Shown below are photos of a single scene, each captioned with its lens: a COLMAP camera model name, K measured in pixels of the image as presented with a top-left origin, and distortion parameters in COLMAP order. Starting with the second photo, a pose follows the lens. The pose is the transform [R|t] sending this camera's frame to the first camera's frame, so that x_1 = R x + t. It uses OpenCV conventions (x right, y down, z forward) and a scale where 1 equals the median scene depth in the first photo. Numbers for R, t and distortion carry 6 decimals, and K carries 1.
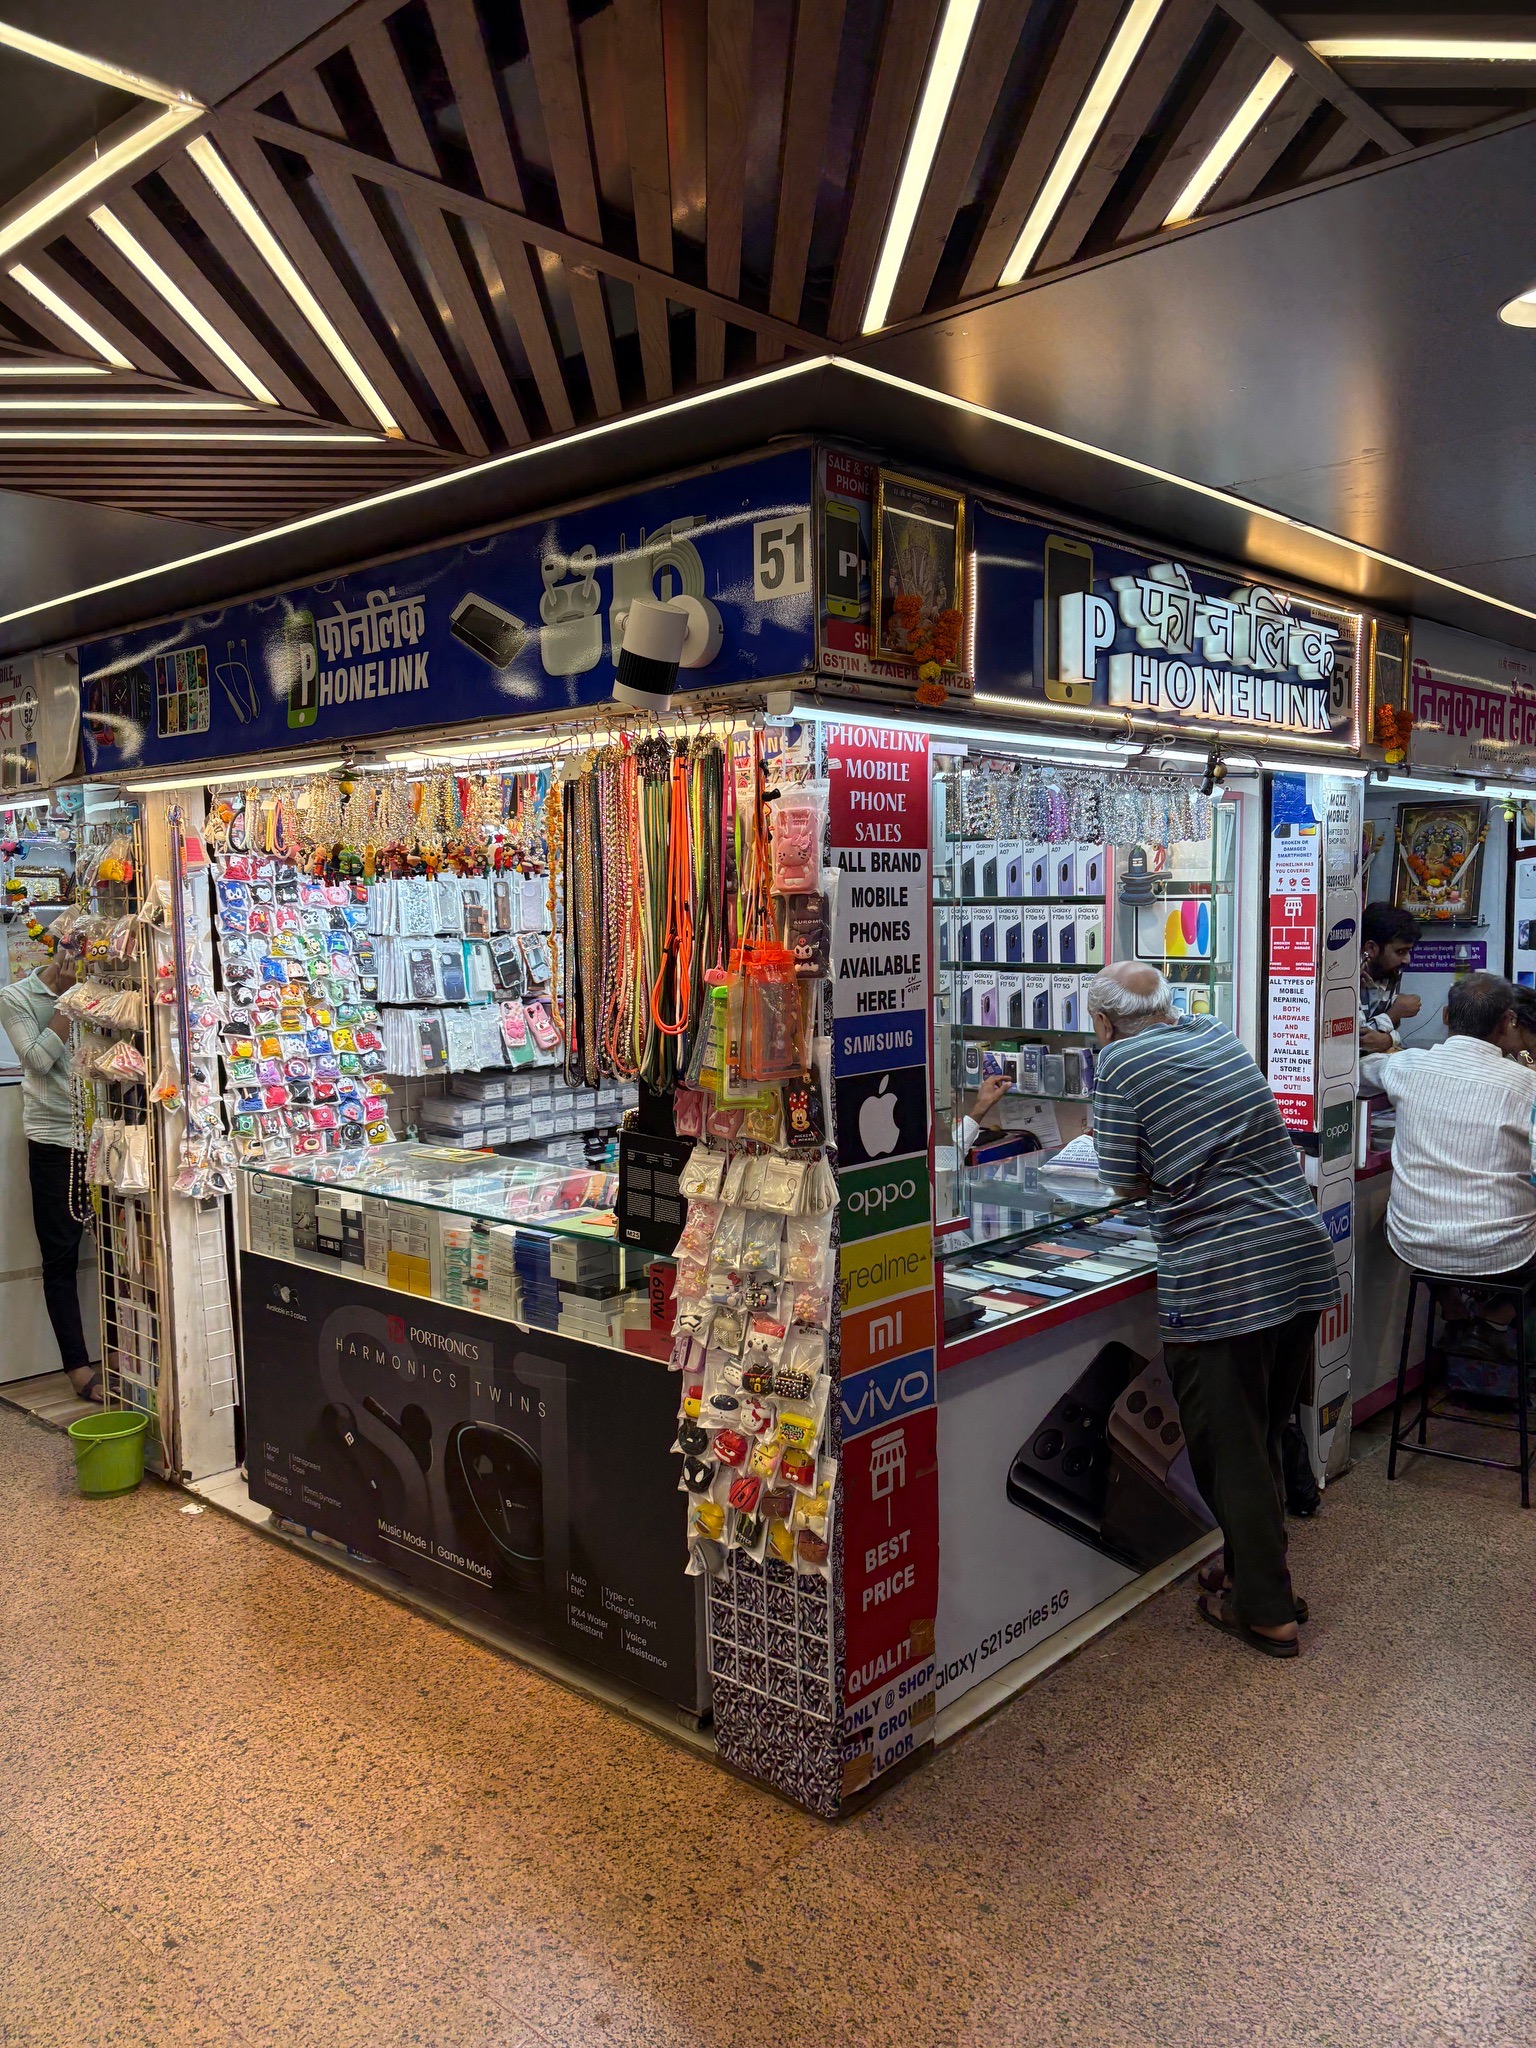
lens RADIAL K [[1519.2, 0, 778.7], [0, 1519.2, 1040.7], [0, 0, 1]] dist [0.047863, -0.062050]
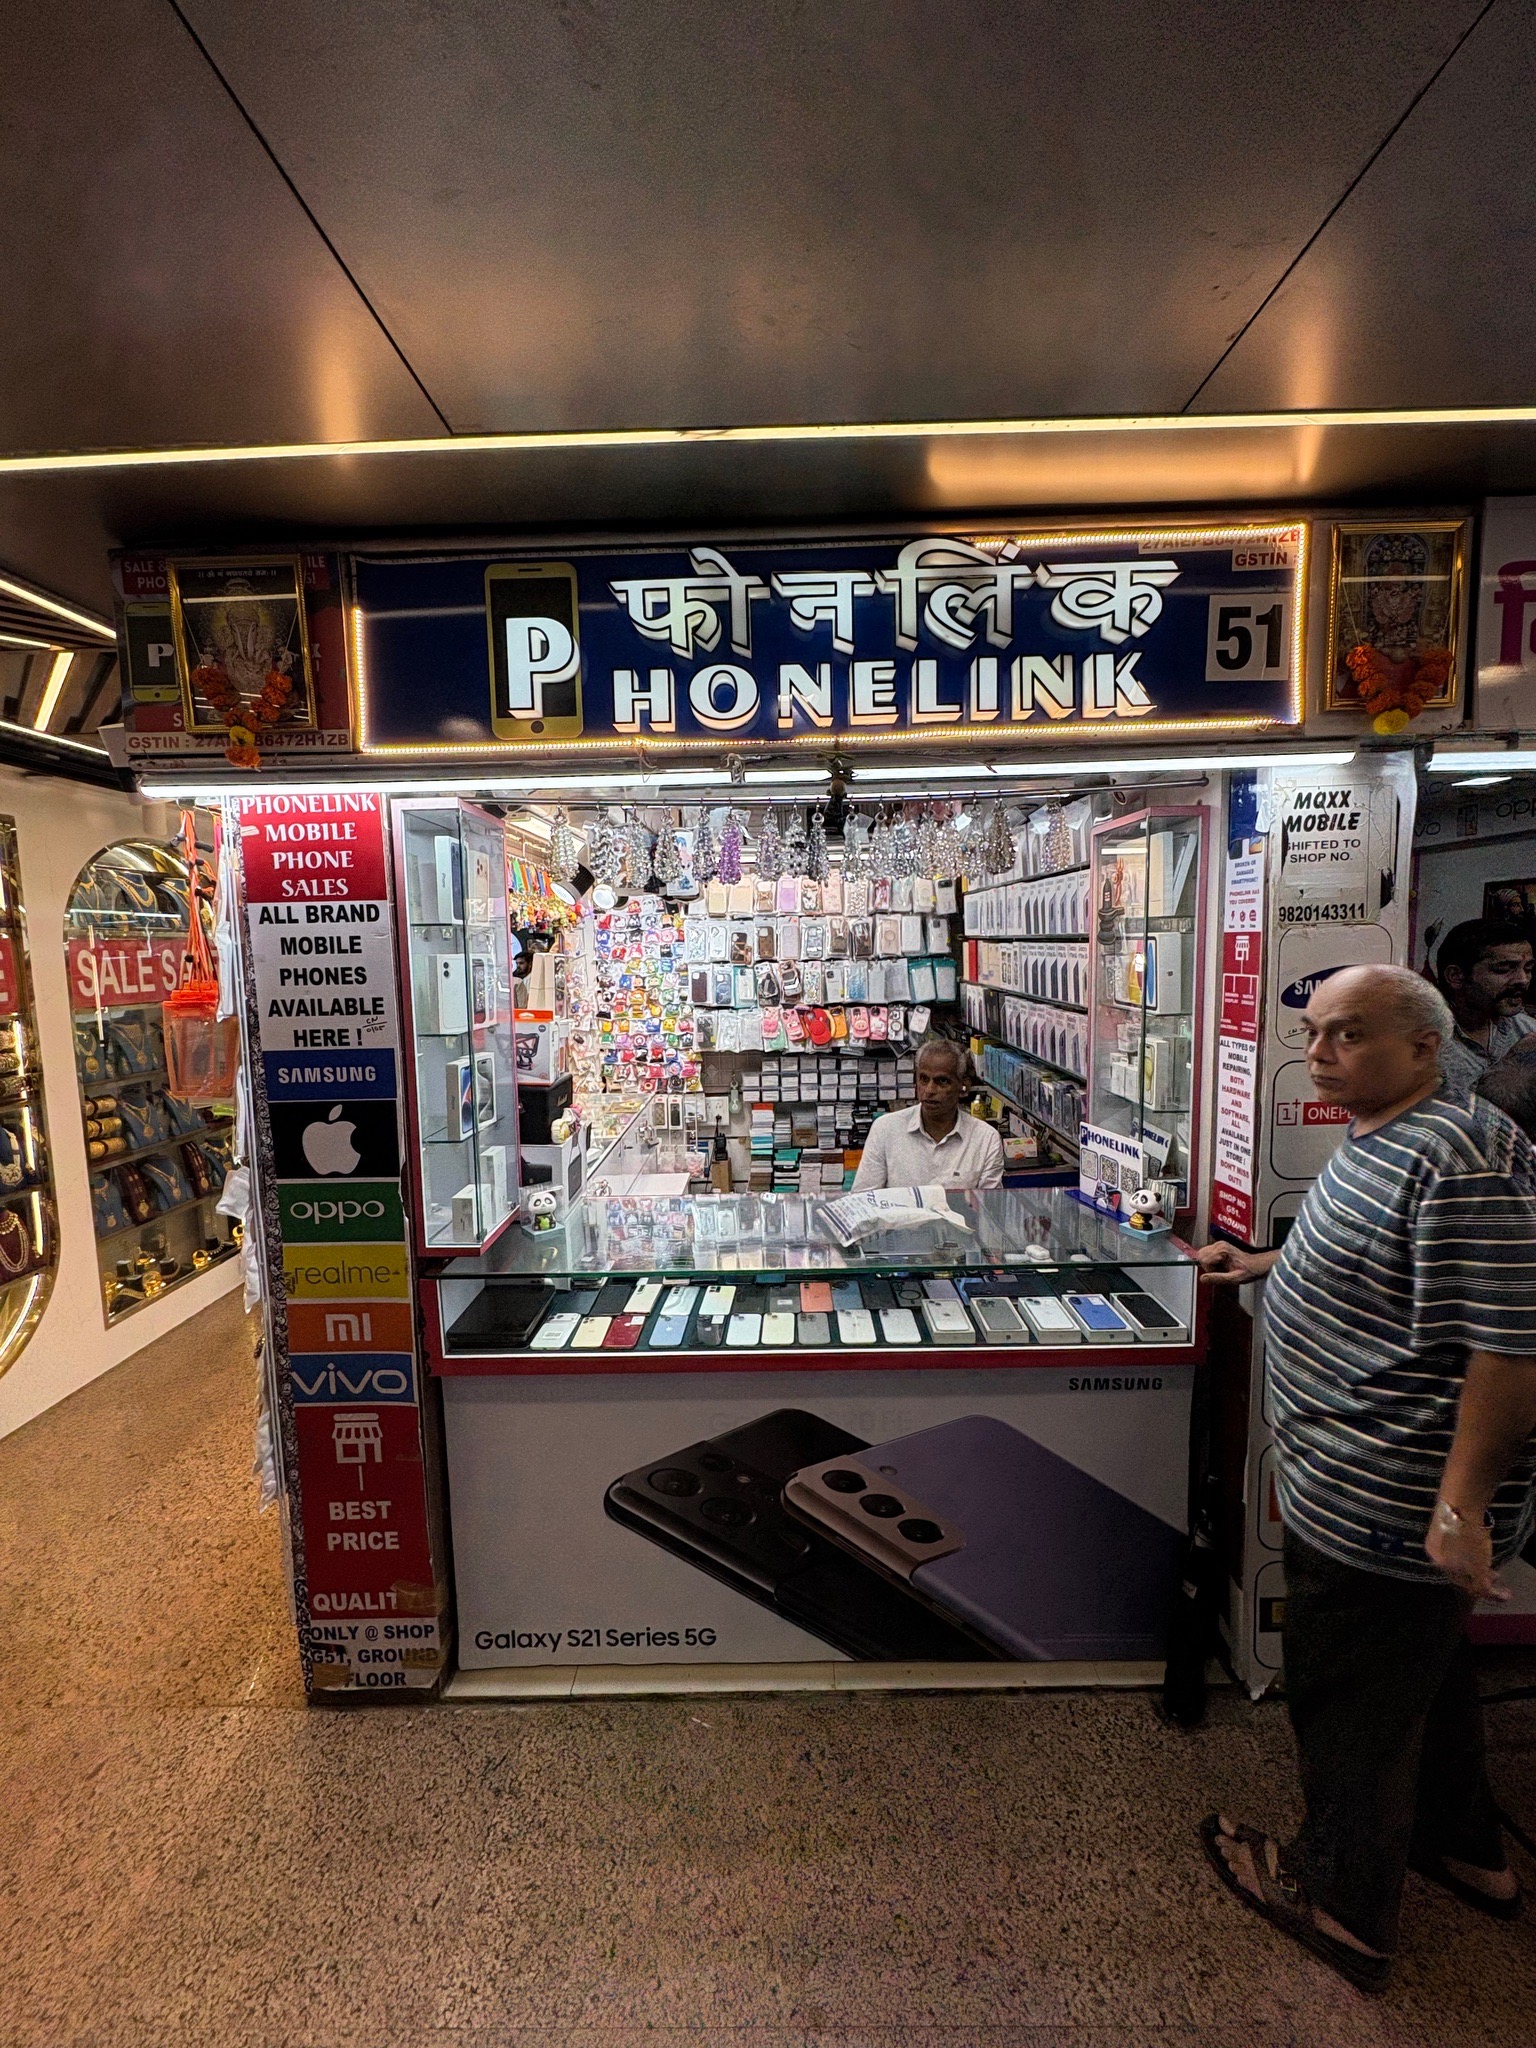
lens RADIAL K [[804.5, 0, 774.3], [0, 804.5, 1023.3], [0, 0, 1]] dist [-0.004109, 0.000421]
pose [[0.672792, 0.073225, -0.736199, 0.616952], [-0.058172, 0.997245, 0.046027, -0.071082], [0.737541, 0.011859, 0.675198, 0.715121]]
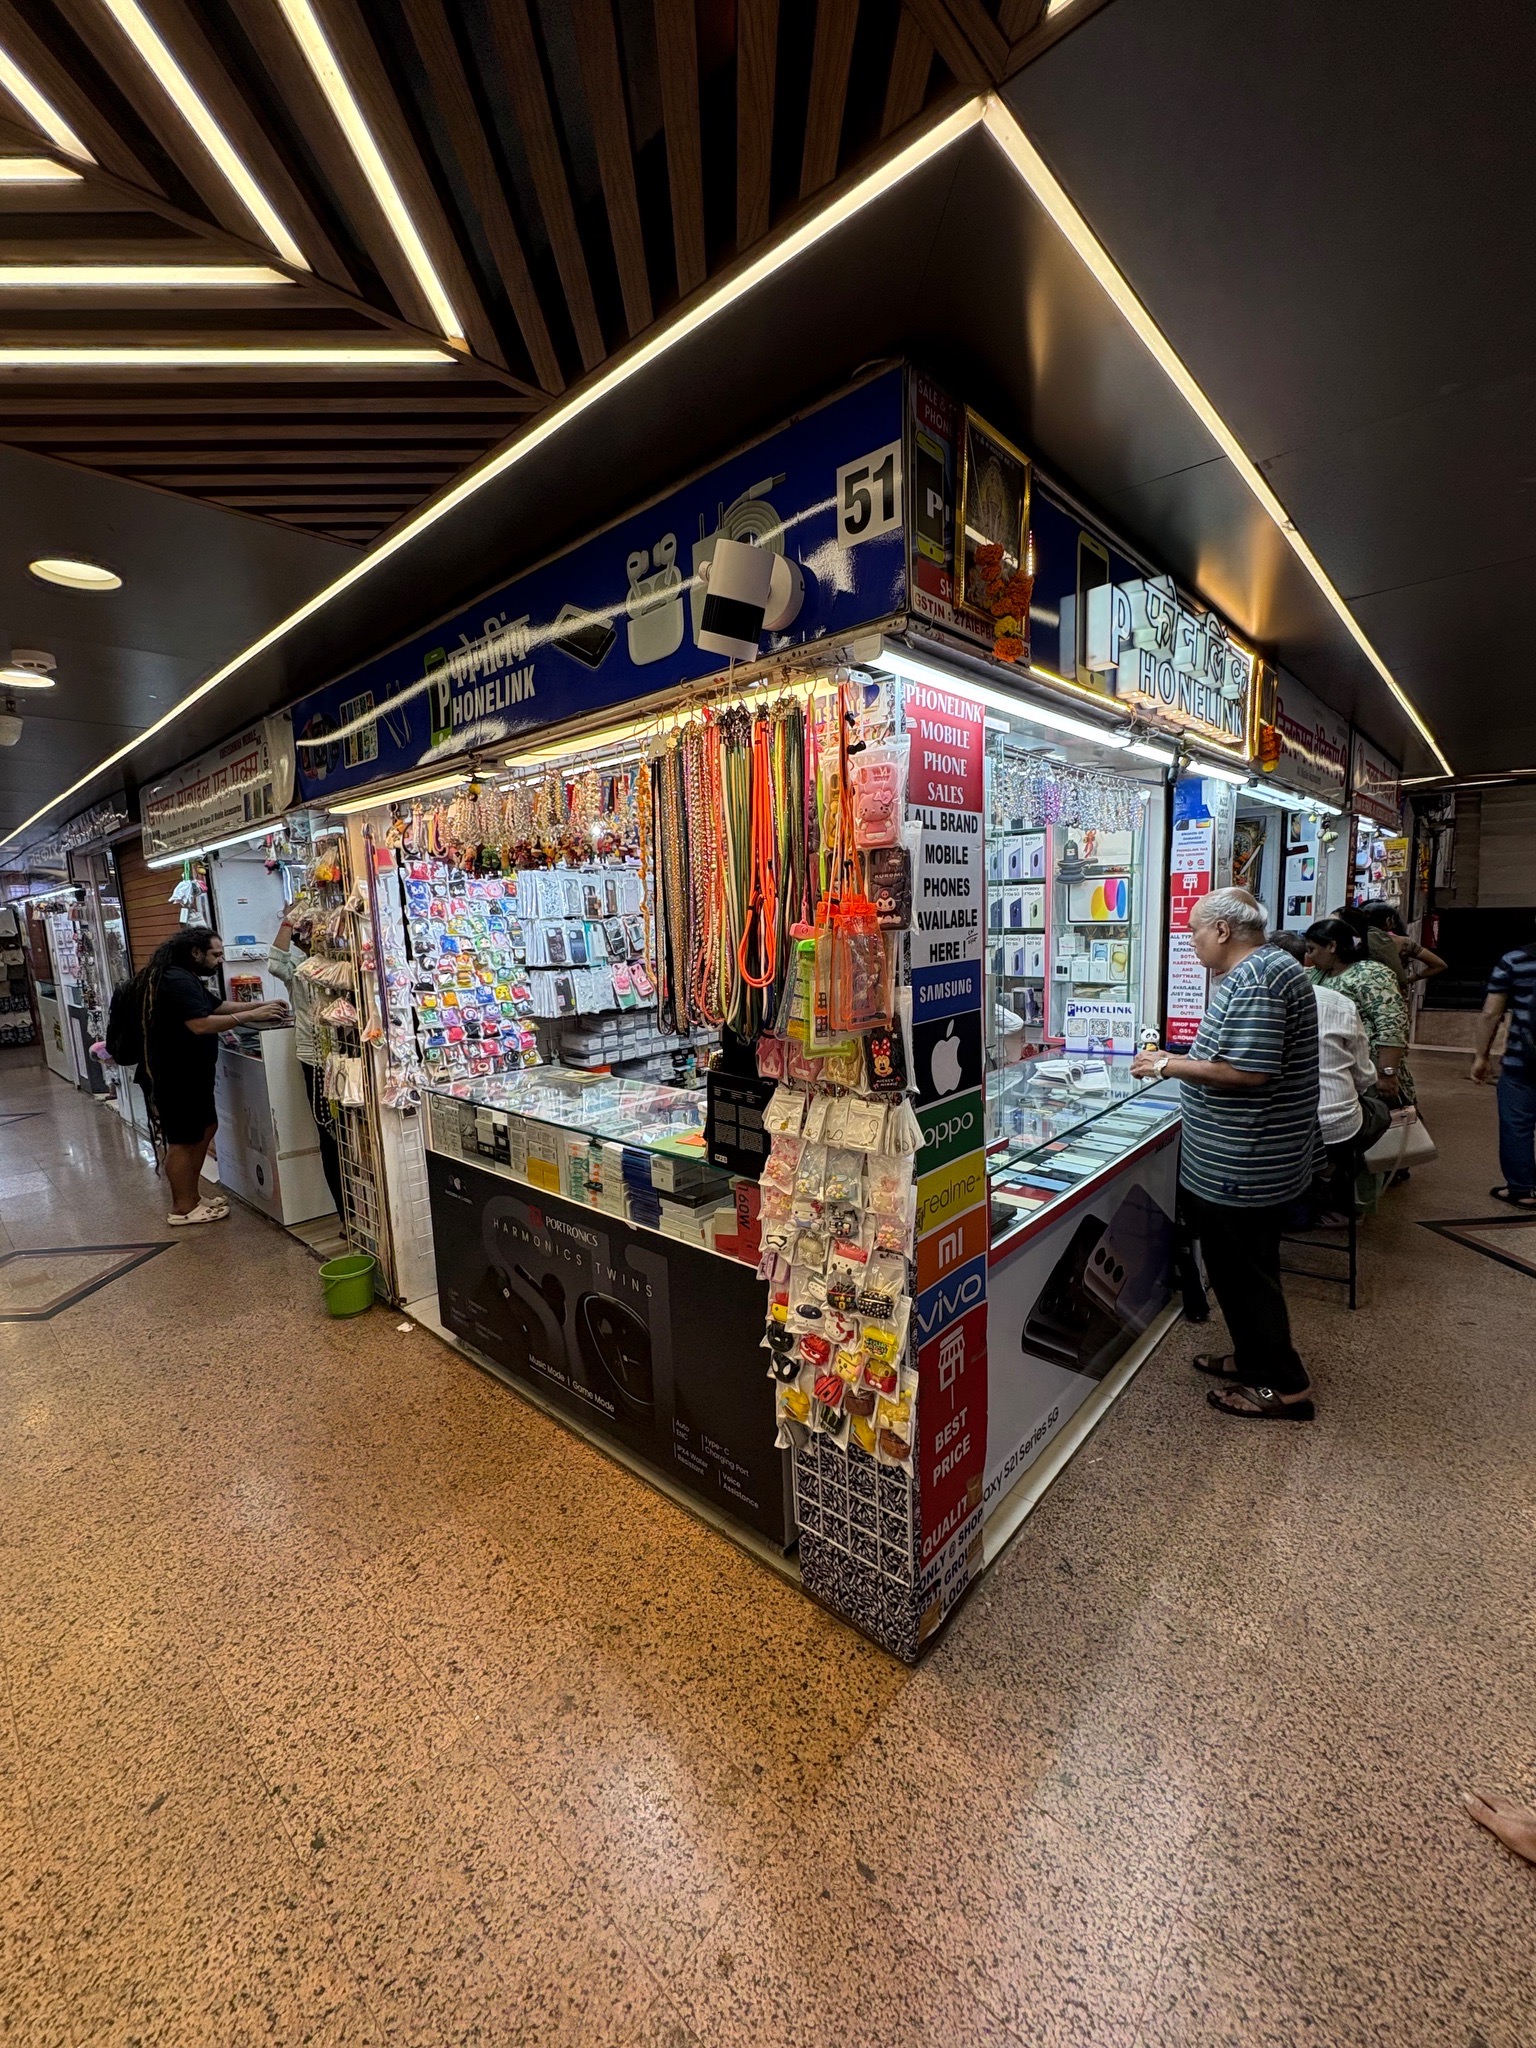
lens RADIAL K [[804.5, 0, 769.1], [0, 804.5, 1024.6], [0, 0, 1]] dist [-0.004109, 0.000421]
pose [[0.999776, -0.021051, -0.002110, -0.051419], [0.021129, 0.998551, 0.049491, -0.004584], [0.001065, -0.049524, 0.998772, 0.357911]]
